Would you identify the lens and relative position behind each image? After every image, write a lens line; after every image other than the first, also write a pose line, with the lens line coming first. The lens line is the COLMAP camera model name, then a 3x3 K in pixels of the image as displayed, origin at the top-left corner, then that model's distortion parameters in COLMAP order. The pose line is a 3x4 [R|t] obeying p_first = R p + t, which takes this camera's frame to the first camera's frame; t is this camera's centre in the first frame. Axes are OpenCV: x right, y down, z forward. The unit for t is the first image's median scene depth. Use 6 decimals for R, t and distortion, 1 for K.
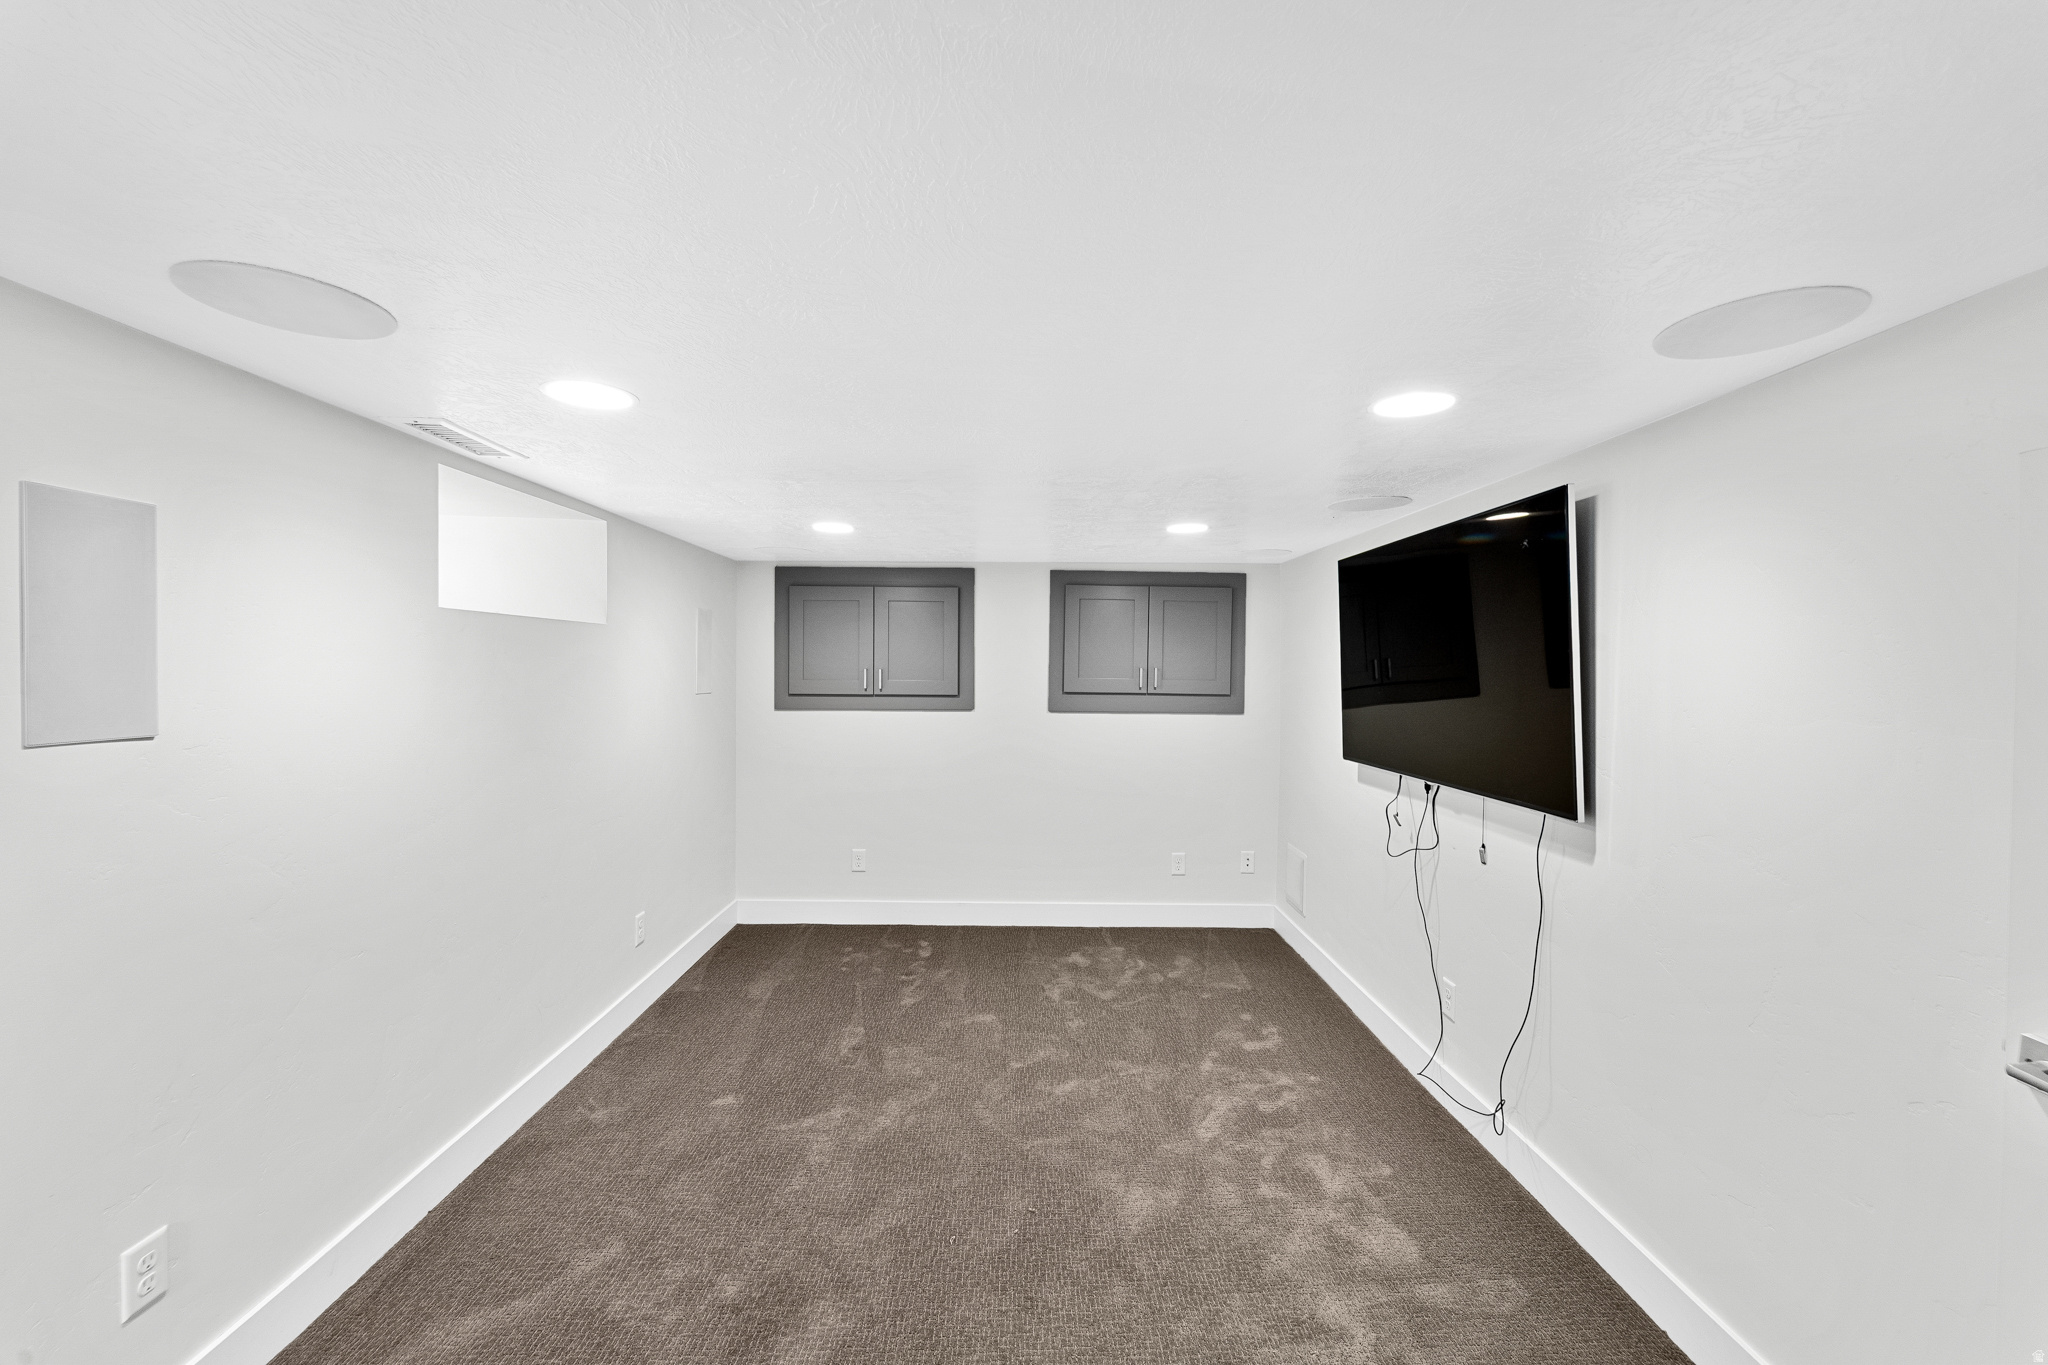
lens RADIAL K [[847.5, 0, 1020.9], [0, 847.5, 663.9], [0, 0, 1]] dist [0.000515, 0.000049]
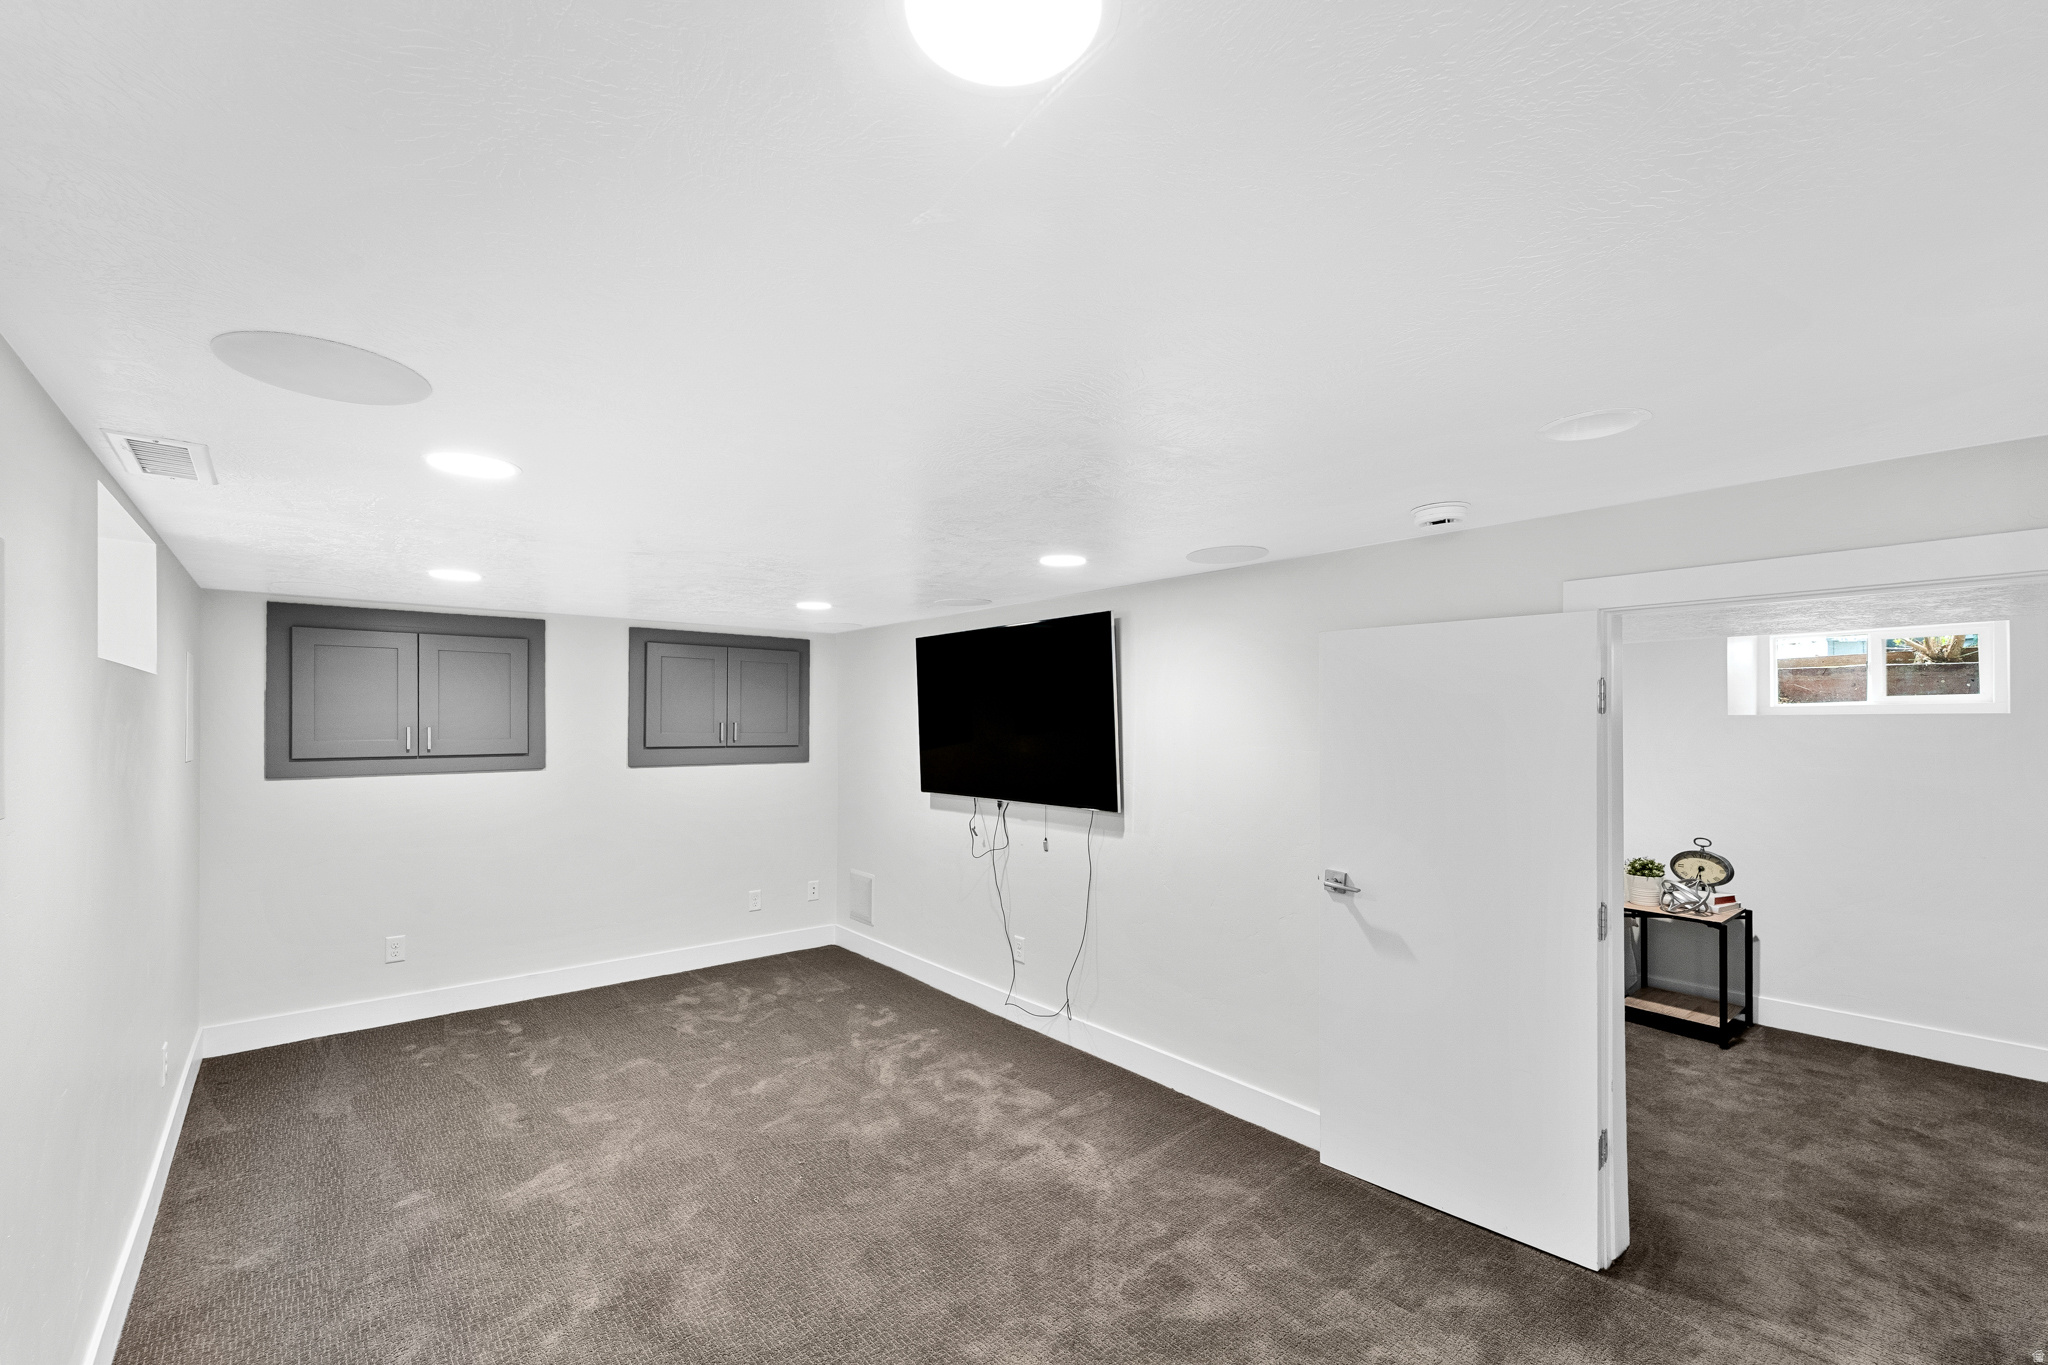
lens RADIAL K [[853.8, 0, 1031.2], [0, 853.8, 693.0], [0, 0, 1]] dist [0.000079, -0.000031]
pose [[0.769180, 0.012654, 0.638907, -0.328699], [0.005327, 0.999642, -0.026211, -0.003498], [-0.639010, 0.023565, 0.768837, -0.115102]]
